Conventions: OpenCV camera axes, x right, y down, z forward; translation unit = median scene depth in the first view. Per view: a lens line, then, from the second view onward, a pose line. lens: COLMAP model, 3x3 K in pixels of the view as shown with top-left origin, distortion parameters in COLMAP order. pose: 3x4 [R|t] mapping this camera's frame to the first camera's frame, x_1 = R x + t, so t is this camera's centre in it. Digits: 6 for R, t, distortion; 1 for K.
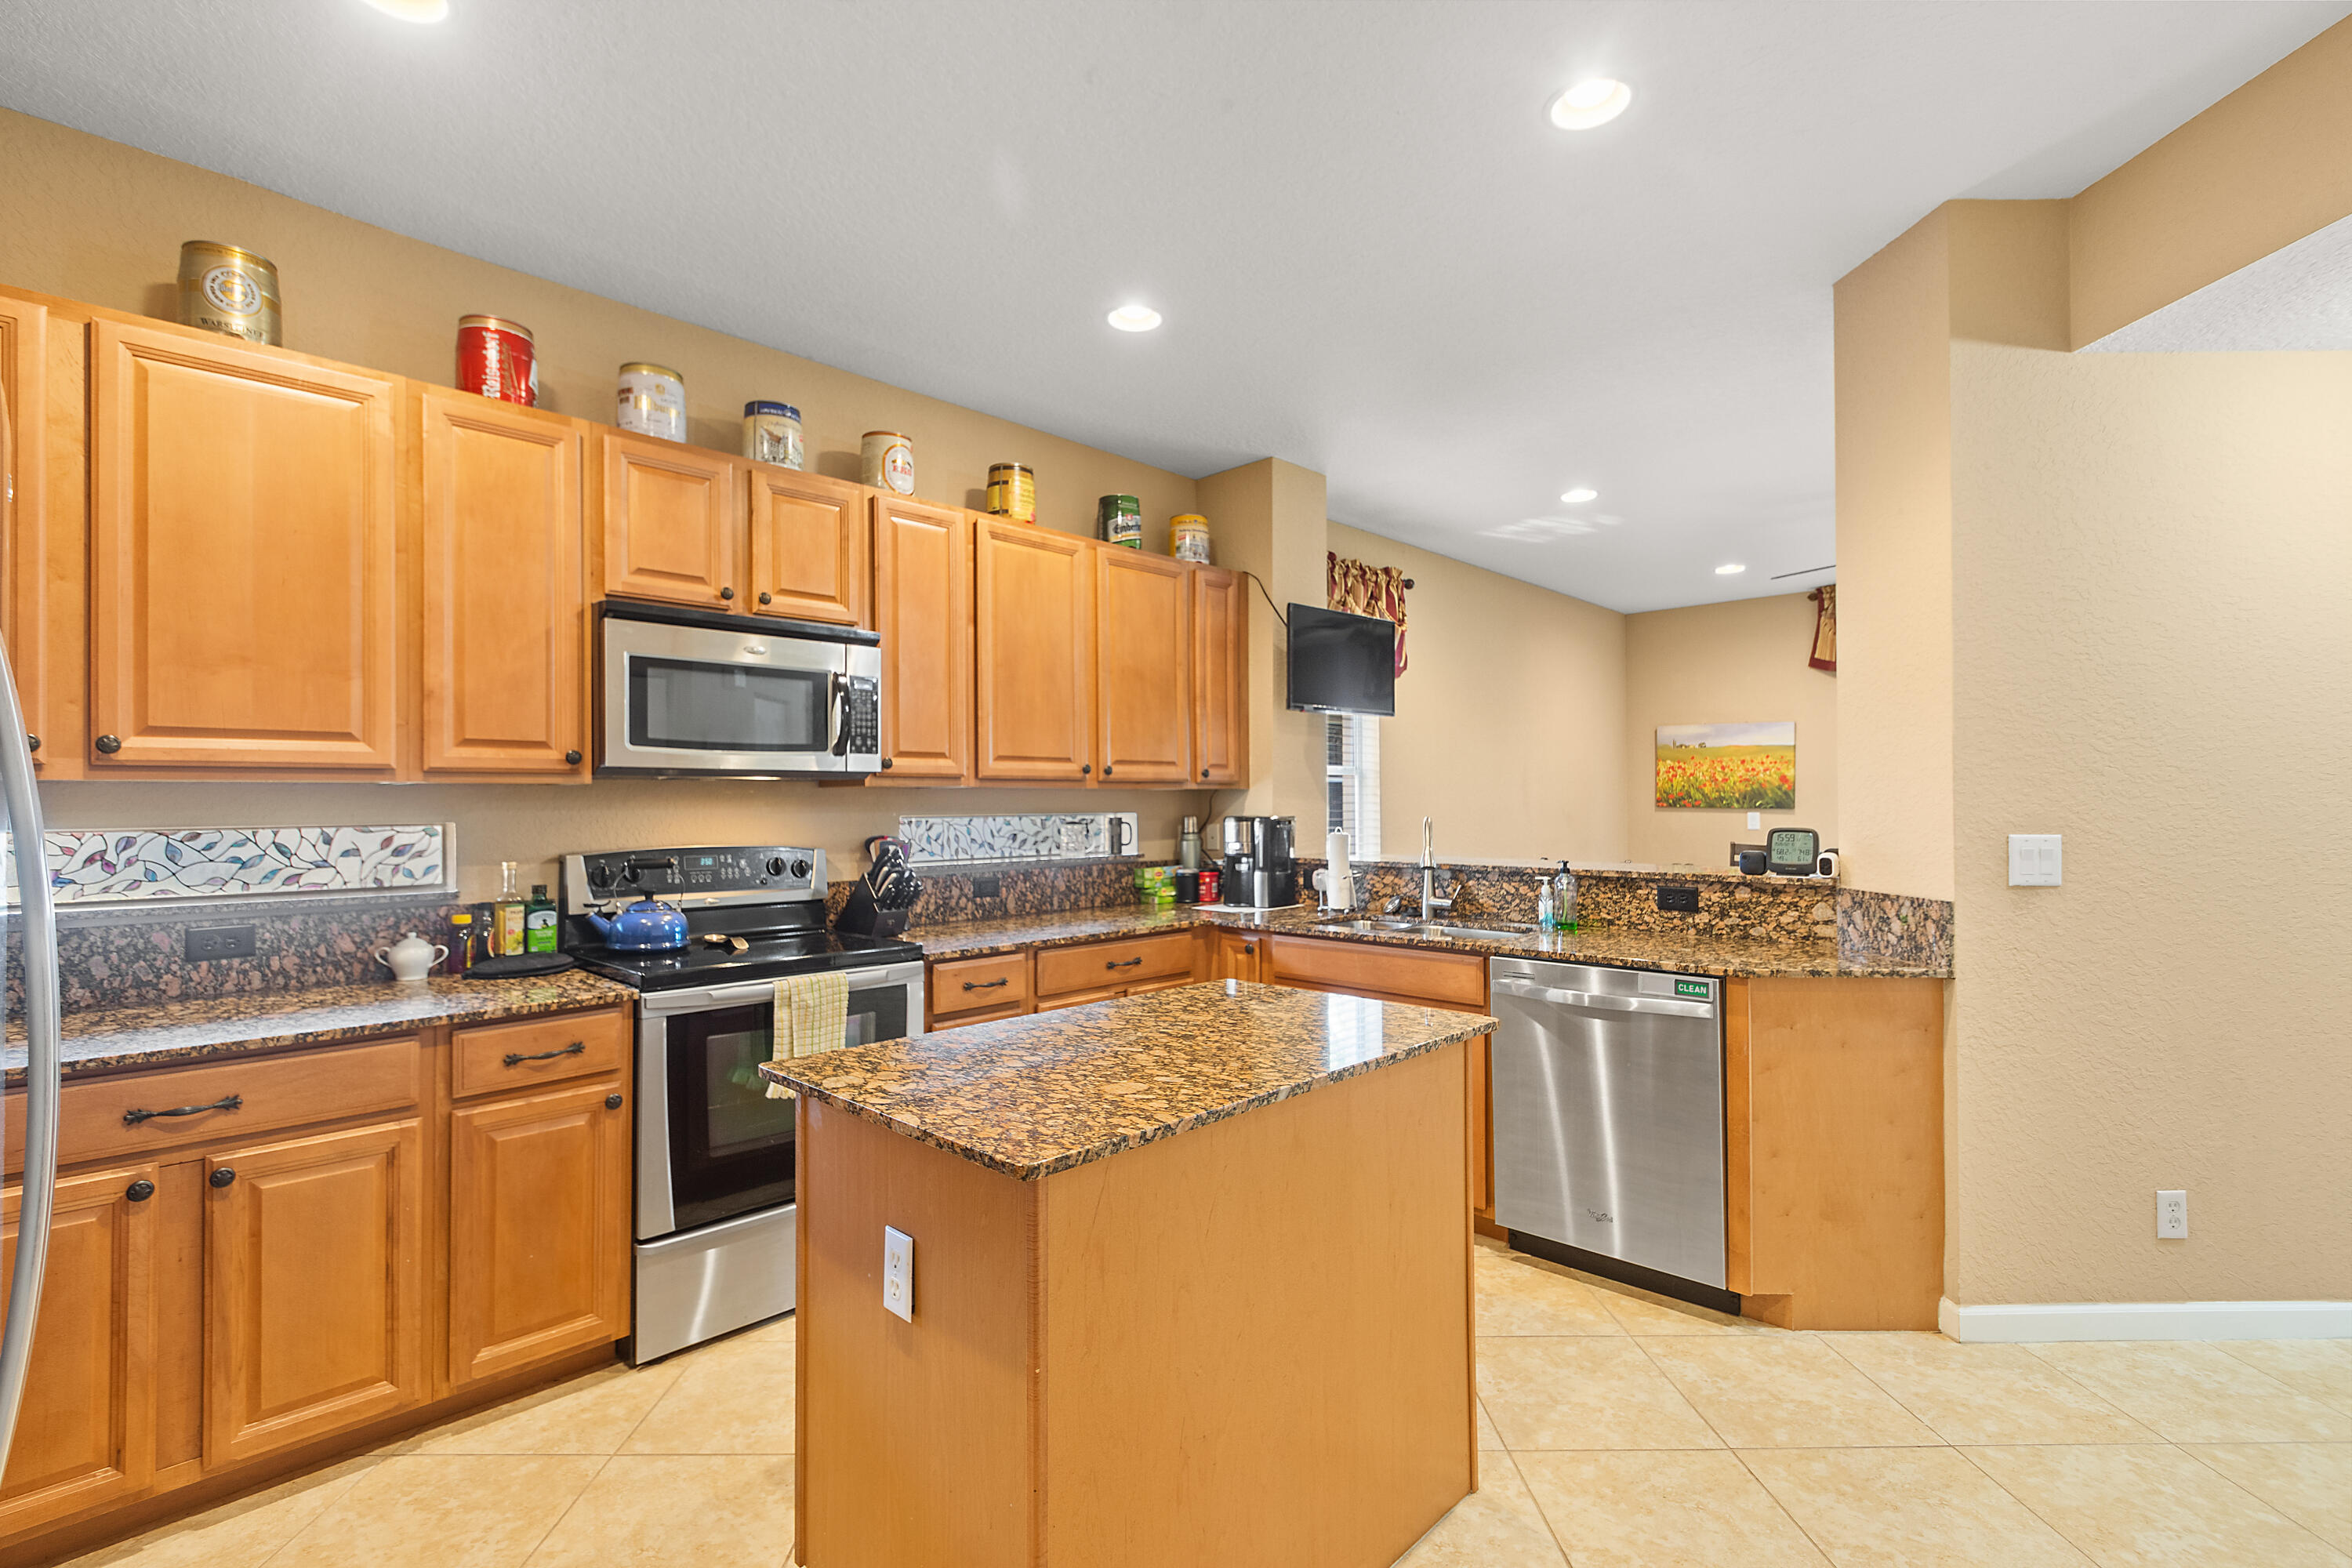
lens RADIAL K [[1020.6, 0, 1174.5], [0, 1020.6, 792.9], [0, 0, 1]] dist [0.008087, -0.002933]
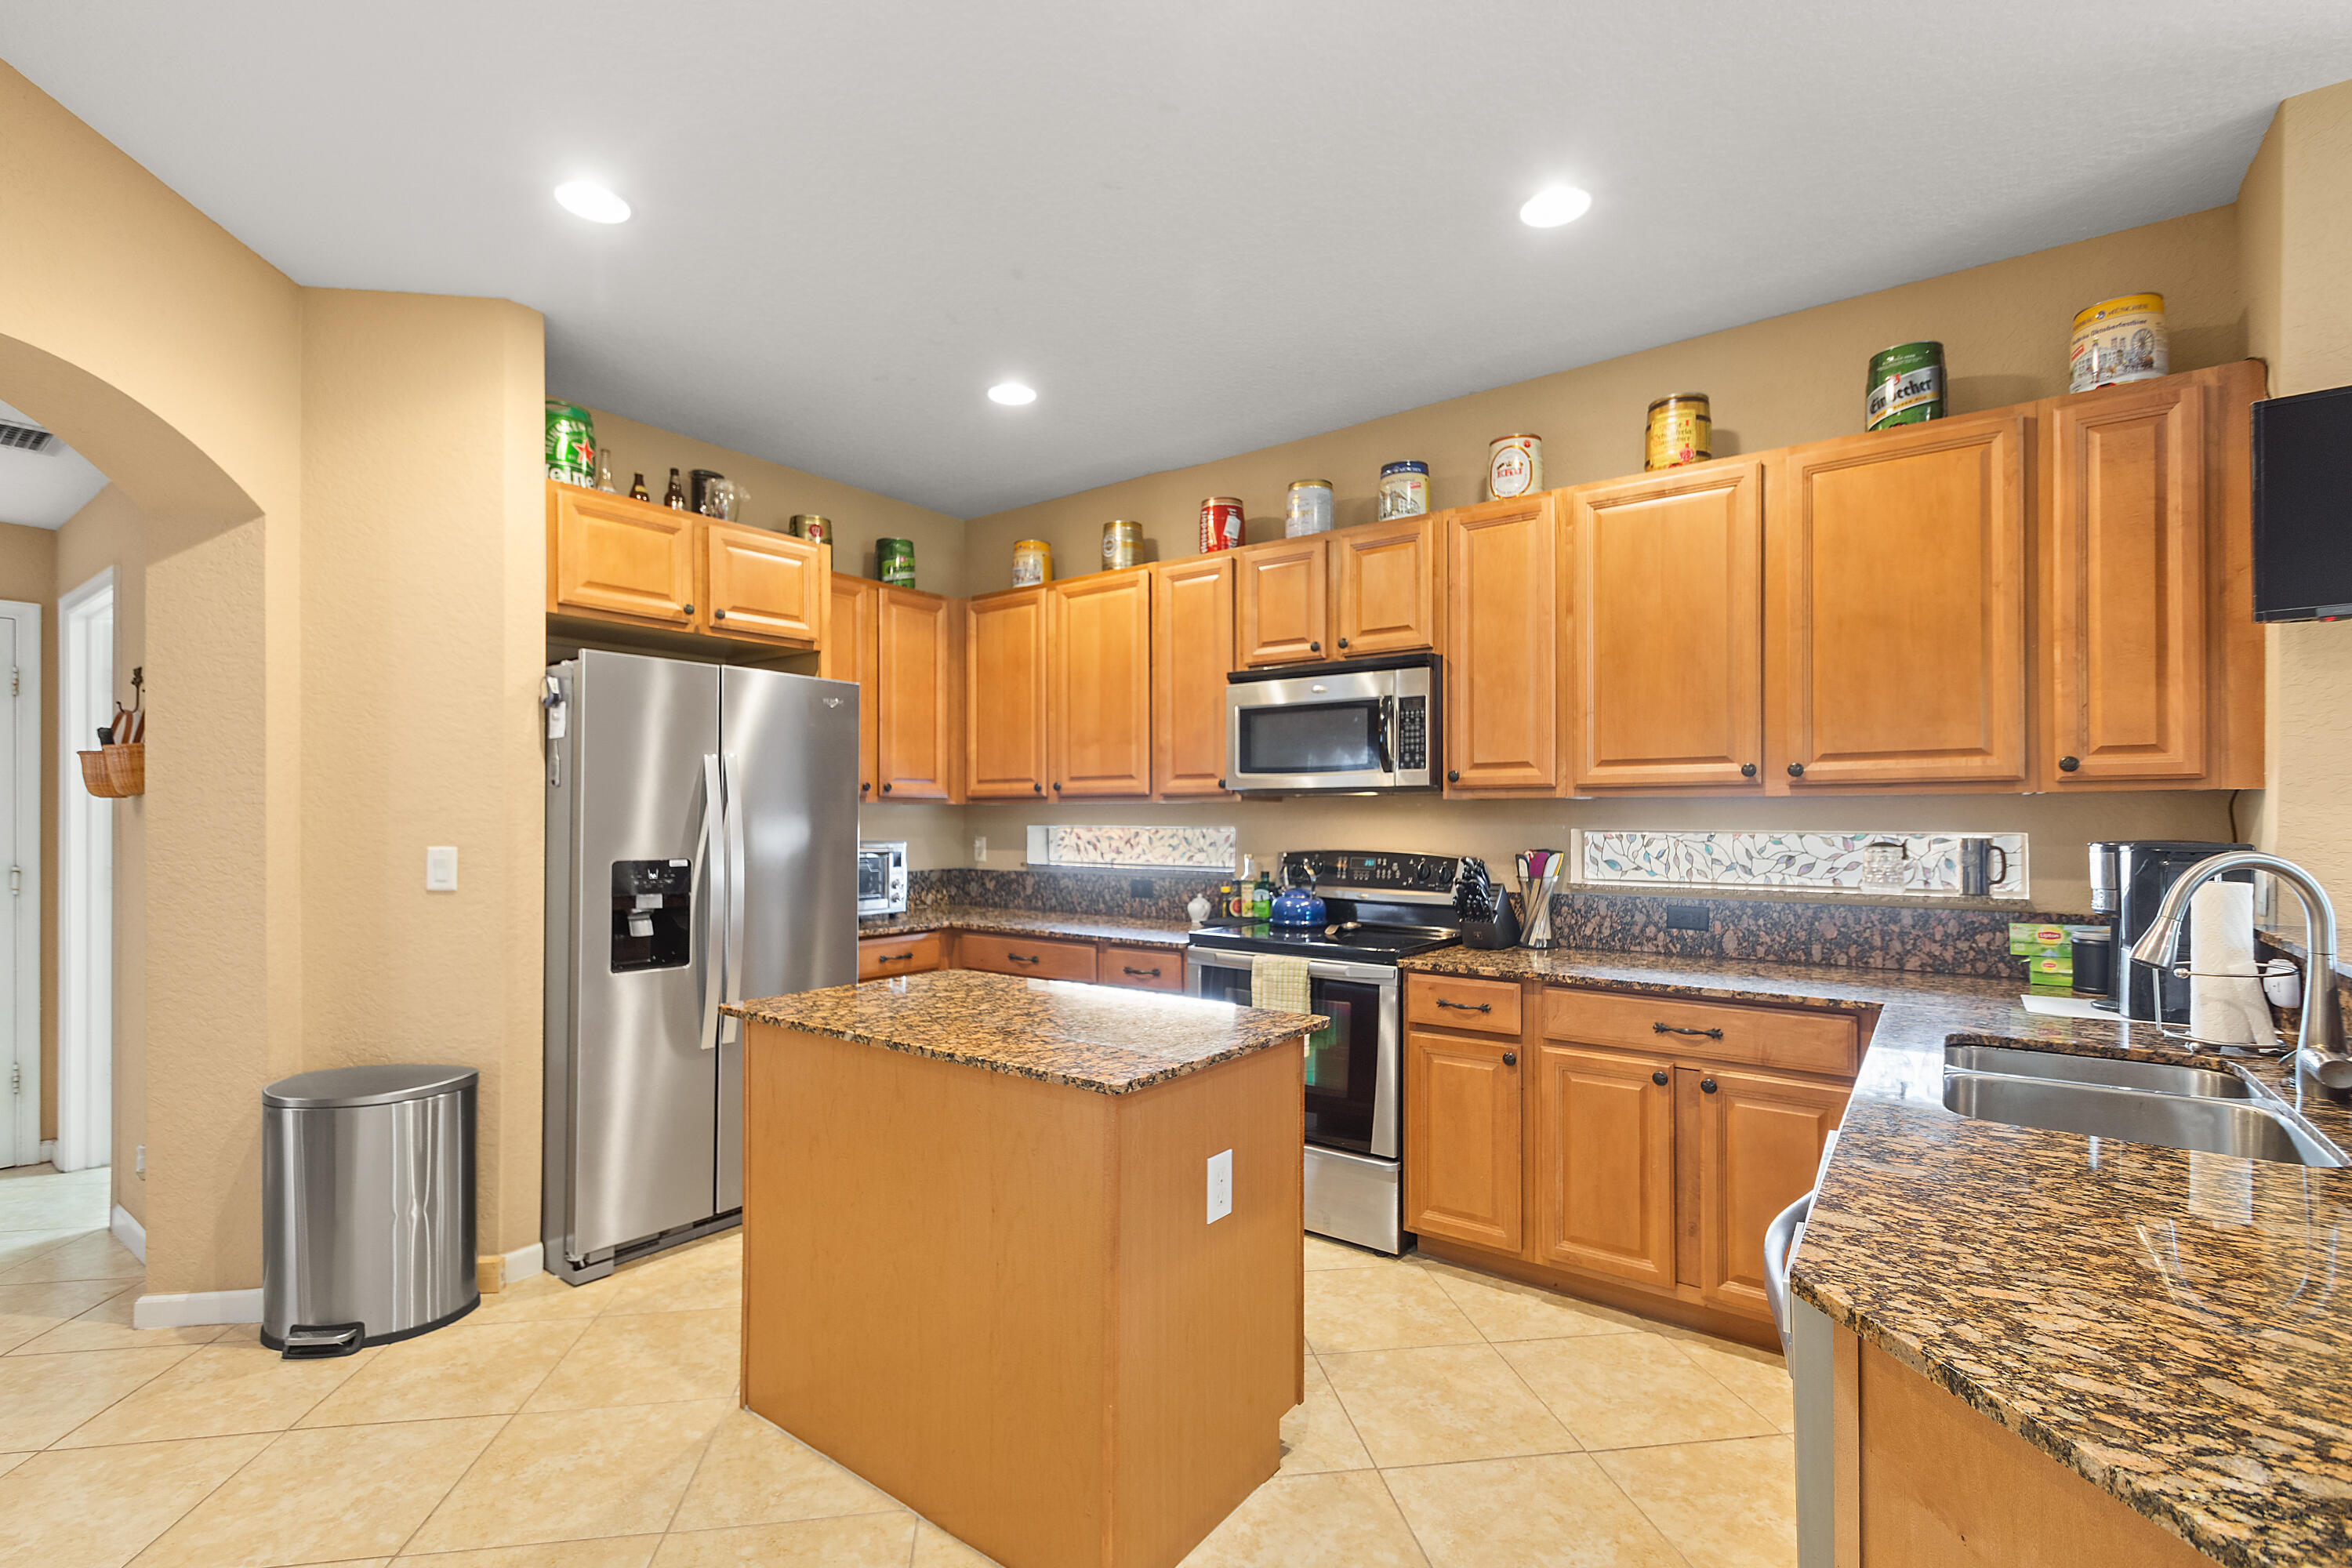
lens RADIAL K [[1020.6, 0, 1172.8], [0, 1020.6, 814.3], [0, 0, 1]] dist [0.008087, -0.002933]
pose [[0.168623, 0.000885, -0.985680, 0.626264], [0.008368, 0.999962, 0.002330, 0.004259], [0.985645, -0.008641, 0.168610, 0.508784]]
